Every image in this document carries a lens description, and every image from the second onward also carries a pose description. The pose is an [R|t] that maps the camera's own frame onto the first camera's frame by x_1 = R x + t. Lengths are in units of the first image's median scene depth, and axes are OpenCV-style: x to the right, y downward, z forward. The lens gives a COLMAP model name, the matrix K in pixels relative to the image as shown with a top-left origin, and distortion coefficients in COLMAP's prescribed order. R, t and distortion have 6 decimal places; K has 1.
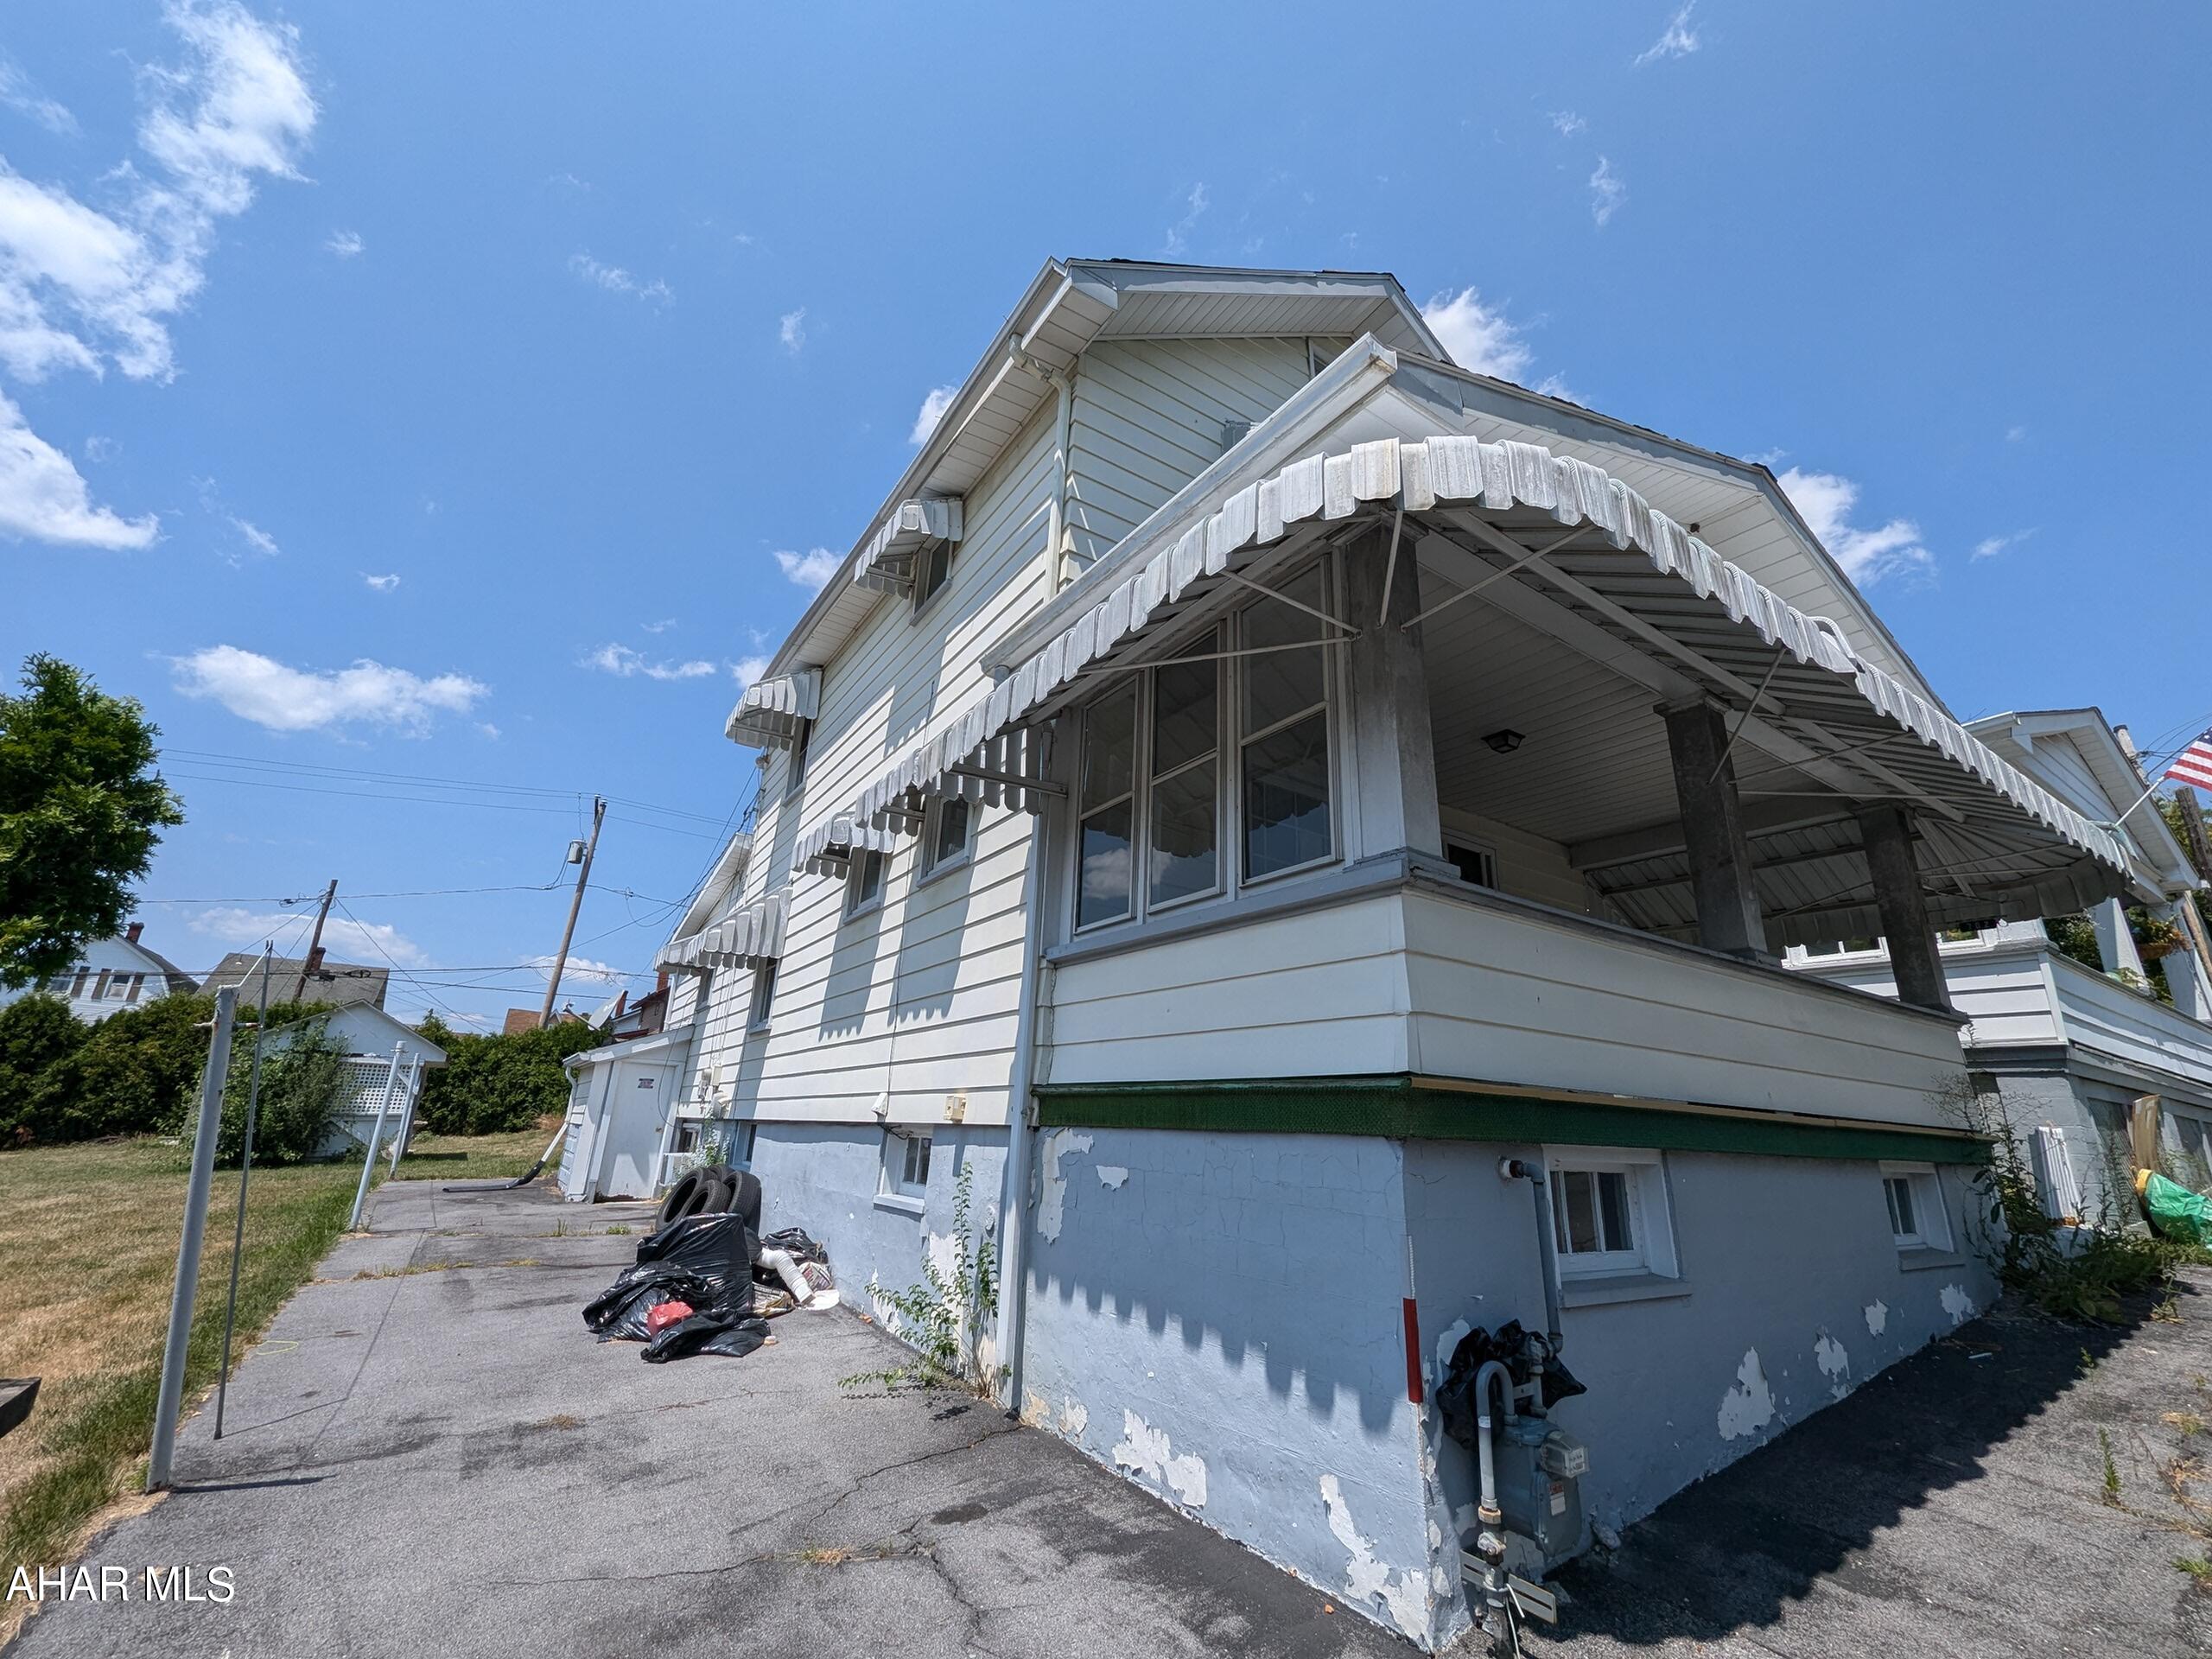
lens RADIAL K [[920.8, 0, 1112.9], [0, 920.8, 841.1], [0, 0, 1]] dist [0.001465, 0.000276]
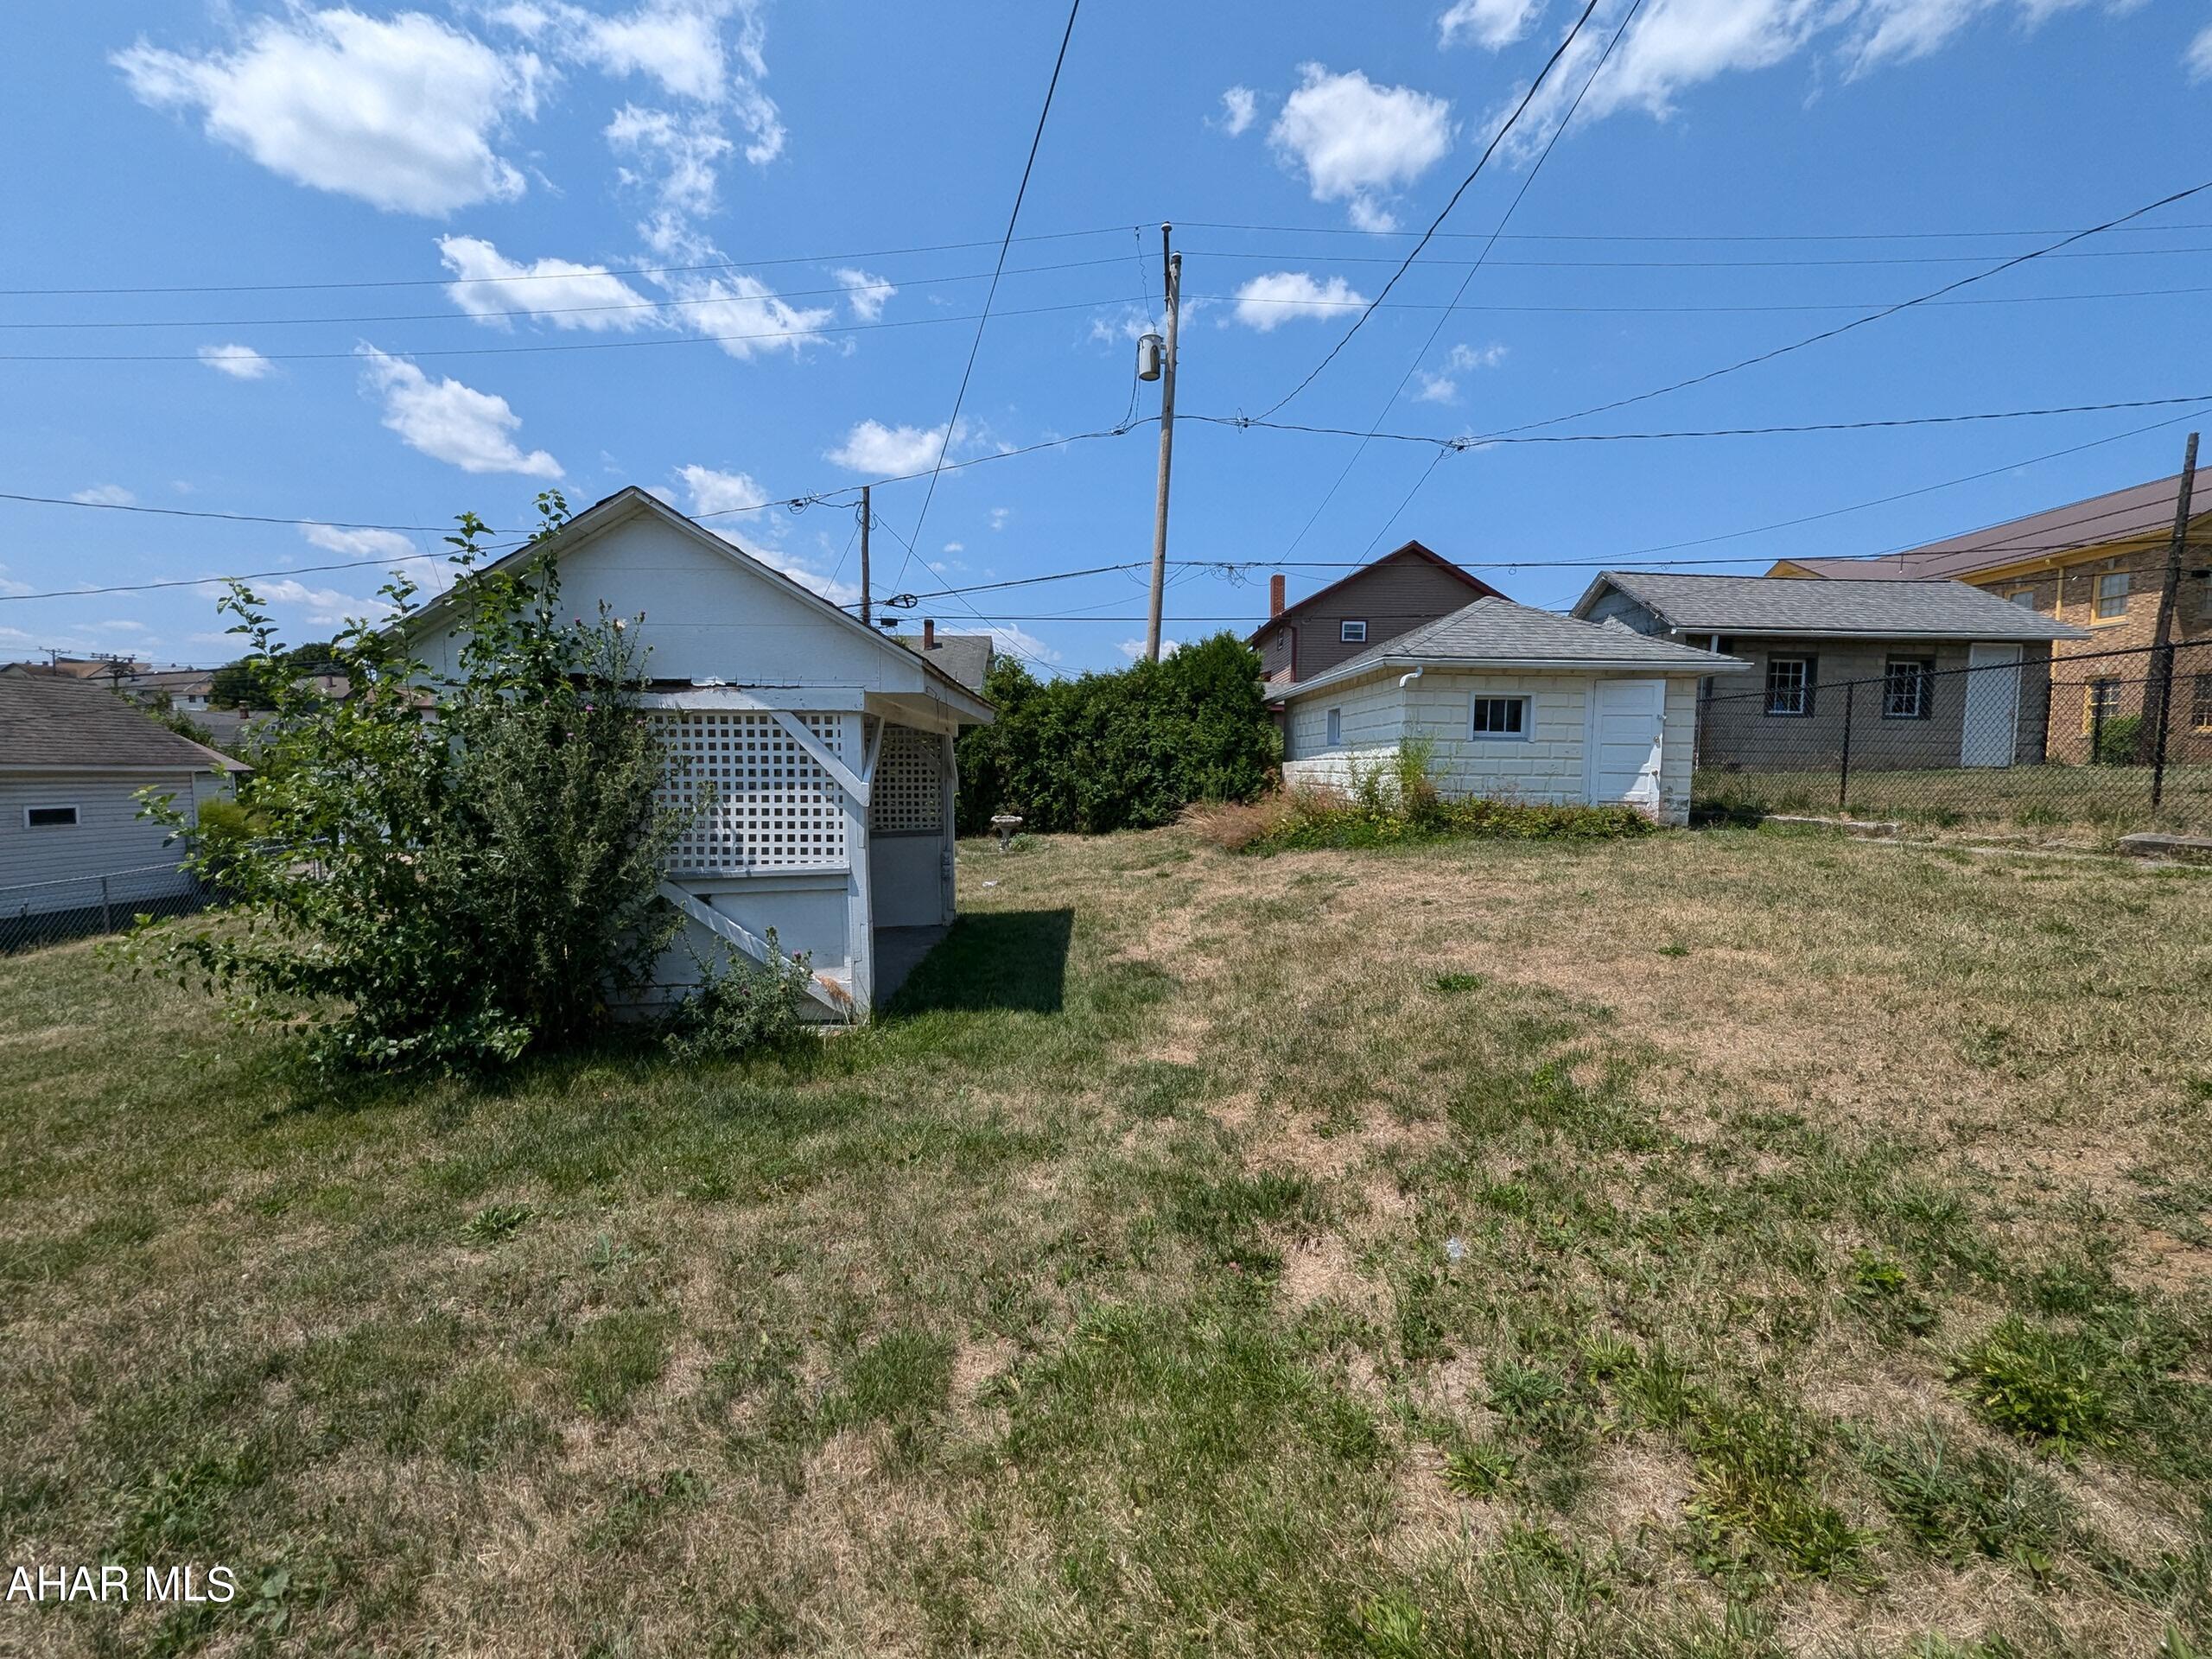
lens RADIAL K [[920.8, 0, 1095.9], [0, 920.8, 833.4], [0, 0, 1]] dist [0.001465, 0.000276]
pose [[0.828381, 0.011880, -0.560039, -0.336488], [0.187618, 0.936146, 0.297372, 0.132553], [0.527811, -0.351411, 0.773257, 0.512042]]
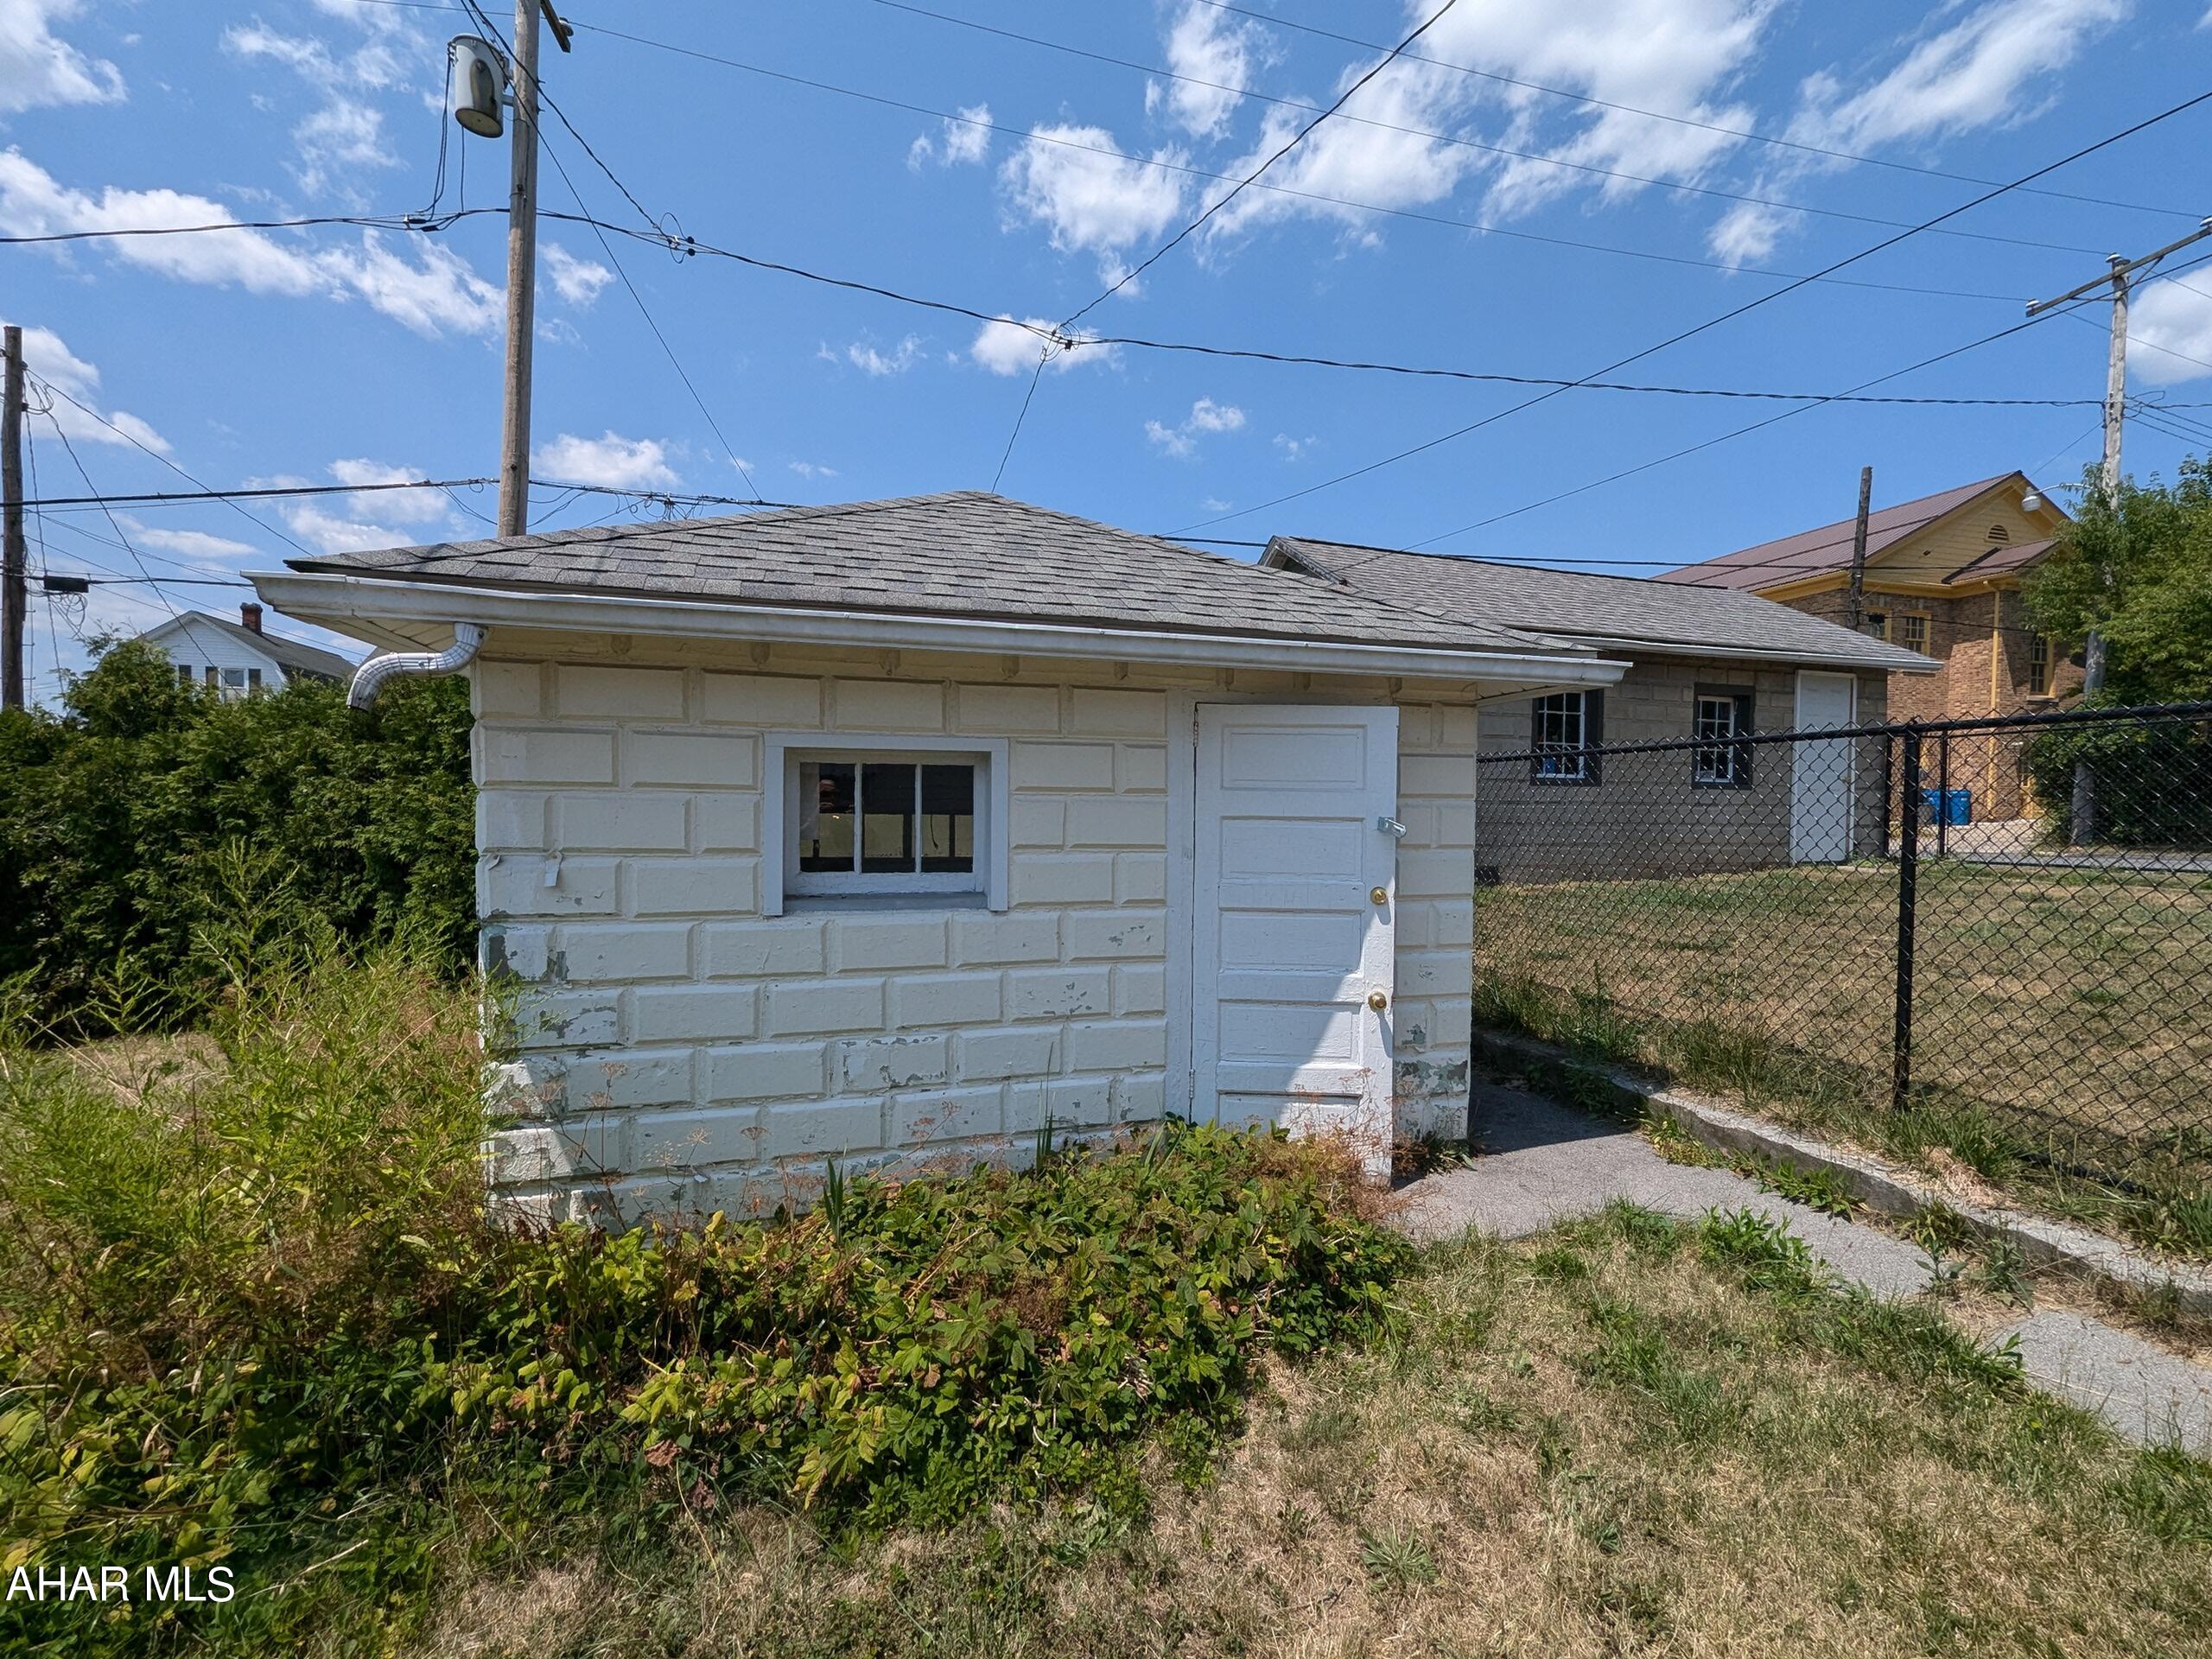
lens RADIAL K [[920.8, 0, 1110.1], [0, 920.8, 821.3], [0, 0, 1]] dist [0.001465, 0.000276]
pose [[0.950296, -0.025889, -0.310270, -0.354730], [0.120974, 0.948940, 0.291340, 0.207799], [0.286885, -0.314394, 0.904905, 0.840384]]
